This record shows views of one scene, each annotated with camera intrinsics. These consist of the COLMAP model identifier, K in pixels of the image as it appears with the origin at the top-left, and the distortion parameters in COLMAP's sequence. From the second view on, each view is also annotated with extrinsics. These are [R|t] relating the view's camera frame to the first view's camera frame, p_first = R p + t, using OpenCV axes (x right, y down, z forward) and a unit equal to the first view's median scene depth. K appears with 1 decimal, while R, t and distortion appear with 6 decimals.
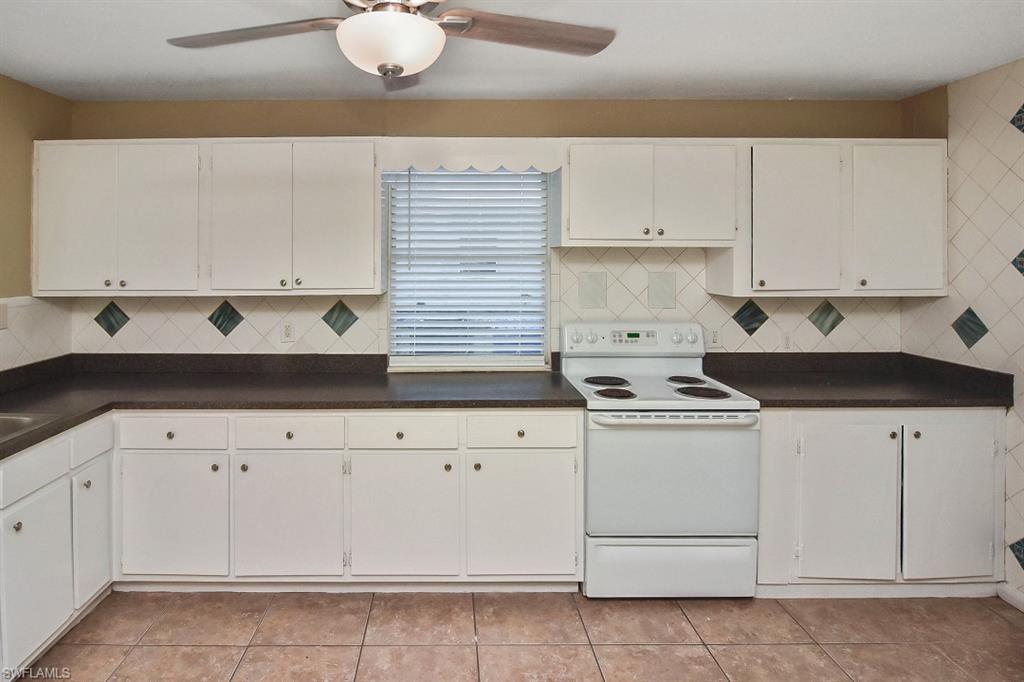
lens RADIAL K [[581.2, 0, 450.5], [0, 581.2, 255.5], [0, 0, 1]] dist [-0.000636, -0.002681]
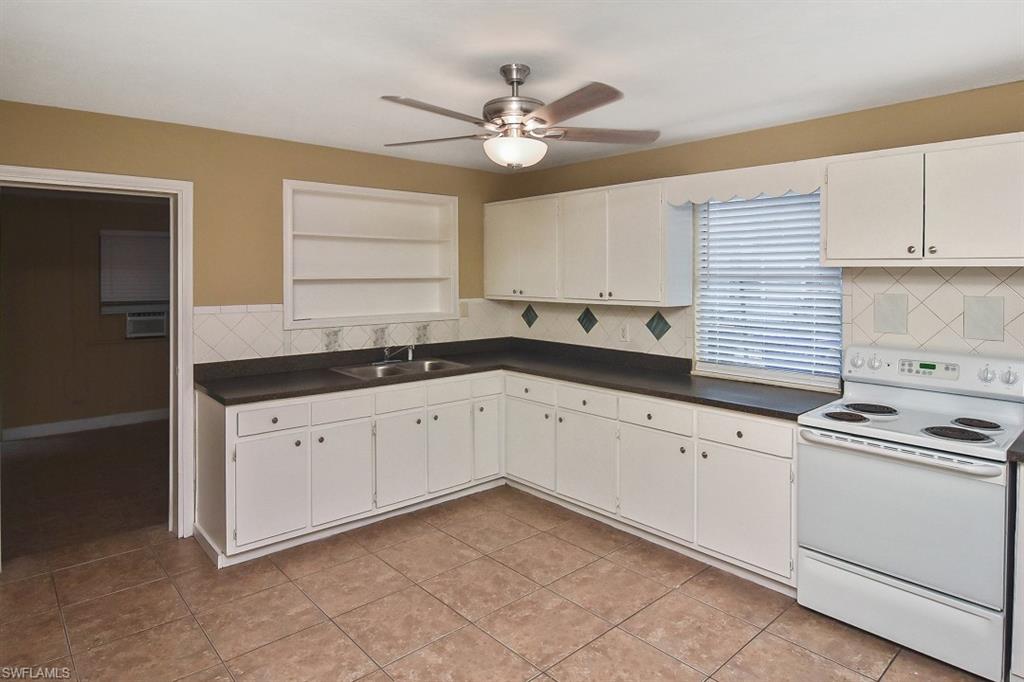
lens RADIAL K [[601.1, 0, 515.2], [0, 601.1, 278.4], [0, 0, 1]] dist [-0.001876, -0.000892]
pose [[0.671486, 0.009107, -0.740961, 0.579482], [-0.002826, 0.999949, 0.009729, -0.003847], [0.741011, -0.004439, 0.671478, -0.082597]]
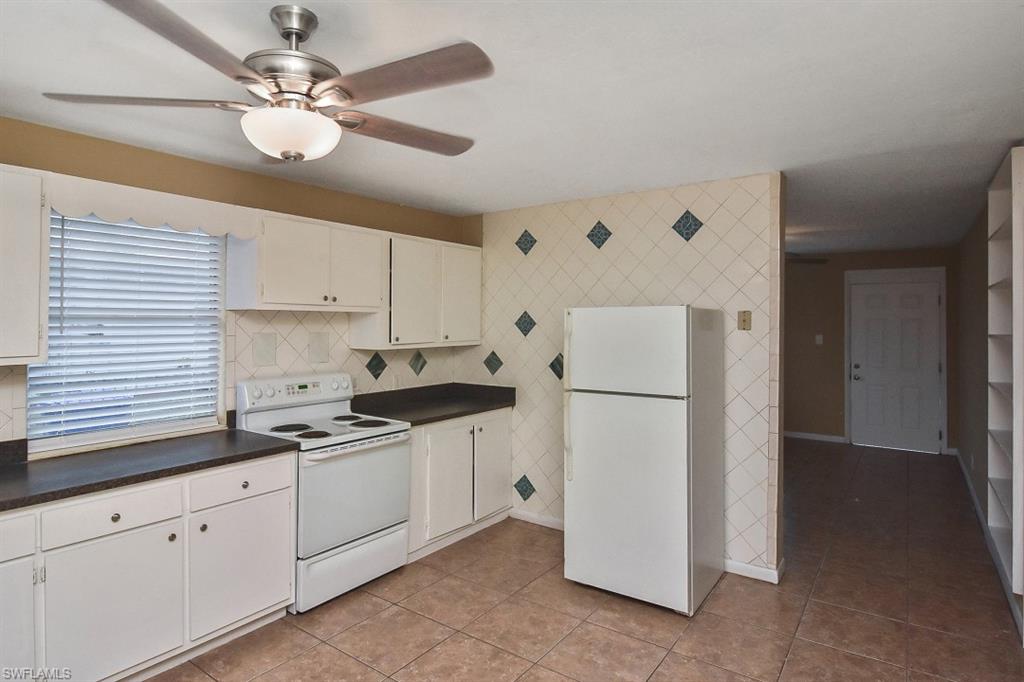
lens RADIAL K [[573.7, 0, 507.5], [0, 573.7, 314.9], [0, 0, 1]] dist [-0.001988, -0.001674]
pose [[0.588836, 0.010959, 0.808178, -0.378876], [-0.007400, 0.999939, -0.008167, 0.000000], [-0.808219, -0.001171, 0.588881, -0.005157]]
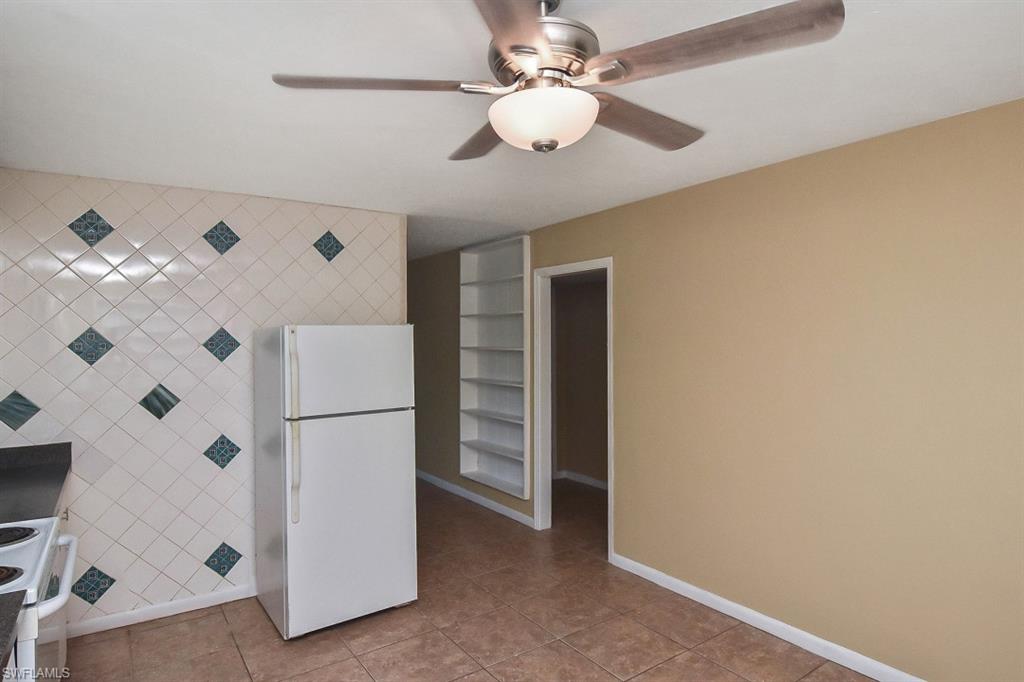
lens RADIAL K [[587.4, 0, 512.0], [0, 587.4, 341.0], [0, 0, 1]] dist [-0.004614, -0.000924]
pose [[-0.573067, 0.006755, 0.819481, -0.428764], [0.005463, 0.999975, -0.004423, 0.009374], [-0.819490, 0.001943, -0.573090, 0.791035]]
